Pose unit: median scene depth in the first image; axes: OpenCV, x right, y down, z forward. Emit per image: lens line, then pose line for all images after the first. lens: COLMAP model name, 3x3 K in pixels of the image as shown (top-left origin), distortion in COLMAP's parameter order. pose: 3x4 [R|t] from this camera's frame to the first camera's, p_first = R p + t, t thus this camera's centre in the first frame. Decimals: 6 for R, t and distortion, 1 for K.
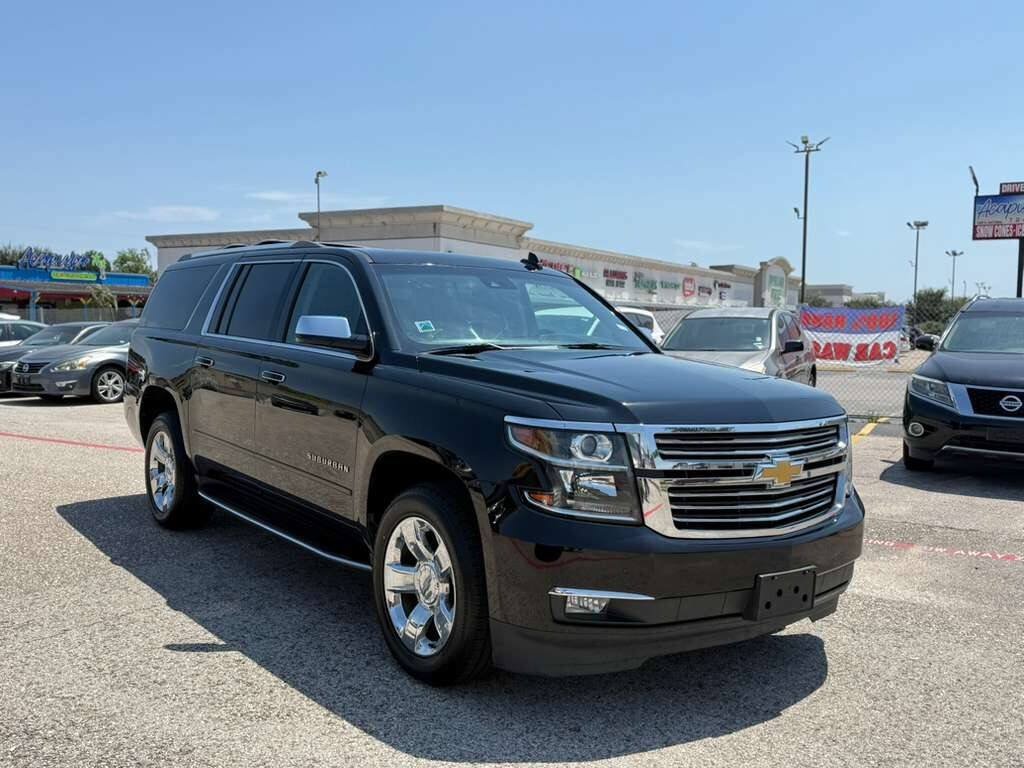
lens RADIAL K [[931.5, 0, 522.8], [0, 931.5, 402.8], [0, 0, 1]] dist [0.033337, 0.000000]
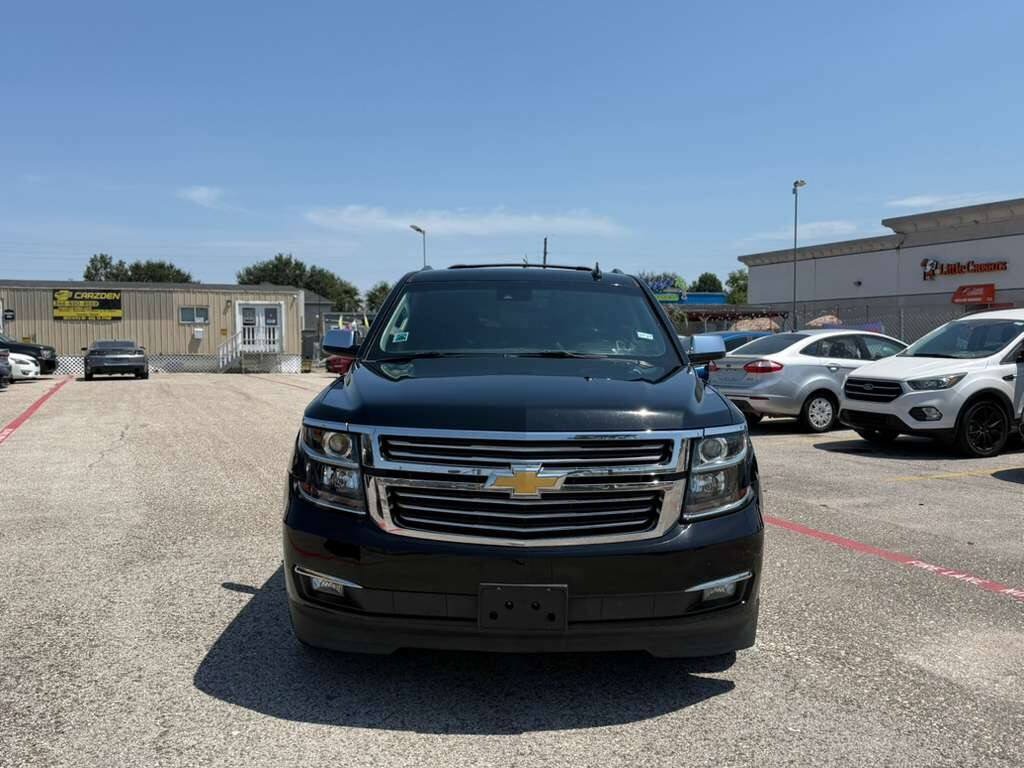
lens RADIAL K [[931.5, 0, 512.6], [0, 931.5, 395.1], [0, 0, 1]] dist [0.033337, 0.000000]
pose [[0.795636, 0.019328, -0.605466, 0.705416], [-0.032931, 0.999393, -0.011371, -0.004426], [0.604879, 0.028986, 0.795790, 0.182438]]
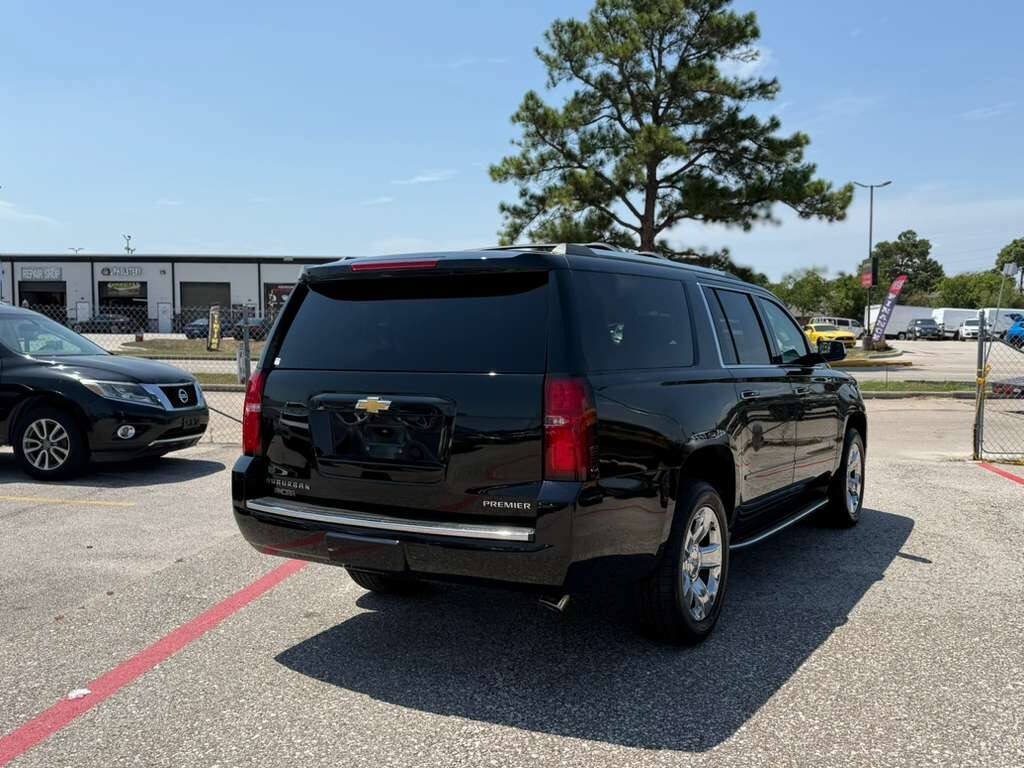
lens RADIAL K [[931.5, 0, 519.1], [0, 931.5, 391.8], [0, 0, 1]] dist [0.033337, 0.000000]
pose [[-0.357307, -0.076429, 0.930855, -1.475180], [0.063936, 0.992307, 0.106016, -0.210949], [-0.931796, 0.097395, -0.349672, 2.041004]]
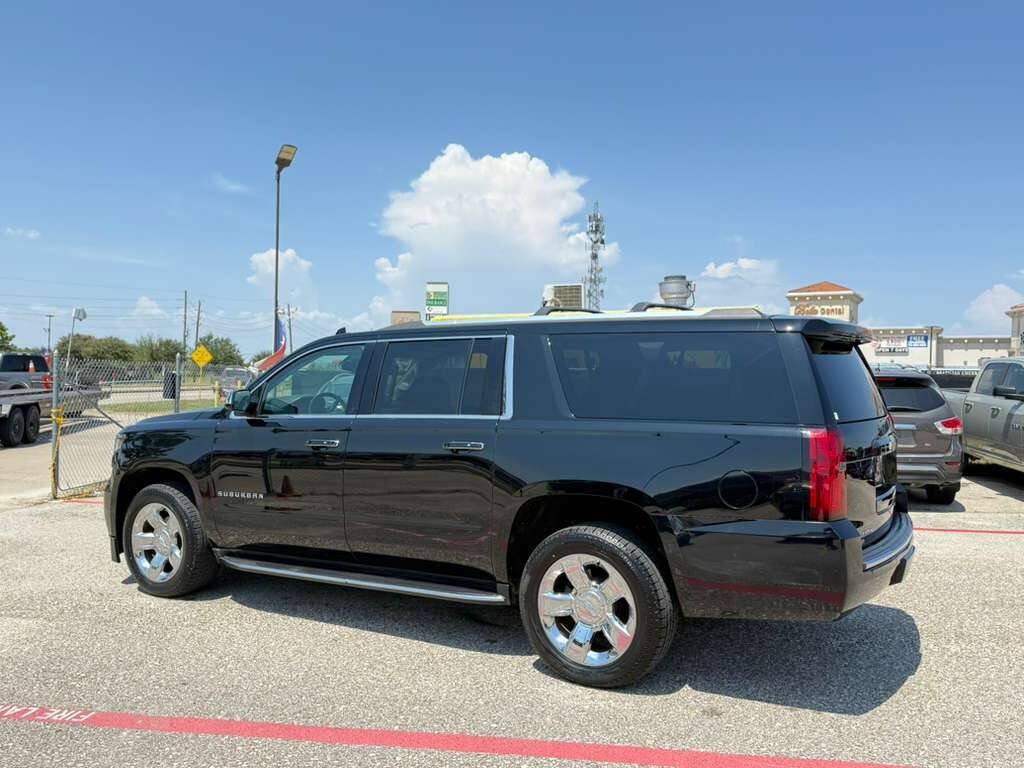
lens RADIAL K [[840.3, 0, 517.6], [0, 840.3, 389.7], [0, 0, 1]] dist [0.040372, -0.036935]
pose [[-0.934276, -0.025728, -0.355621, 0.234990], [-0.056706, 0.995420, 0.076960, -0.231615], [0.352012, 0.092068, -0.931456, 2.655471]]
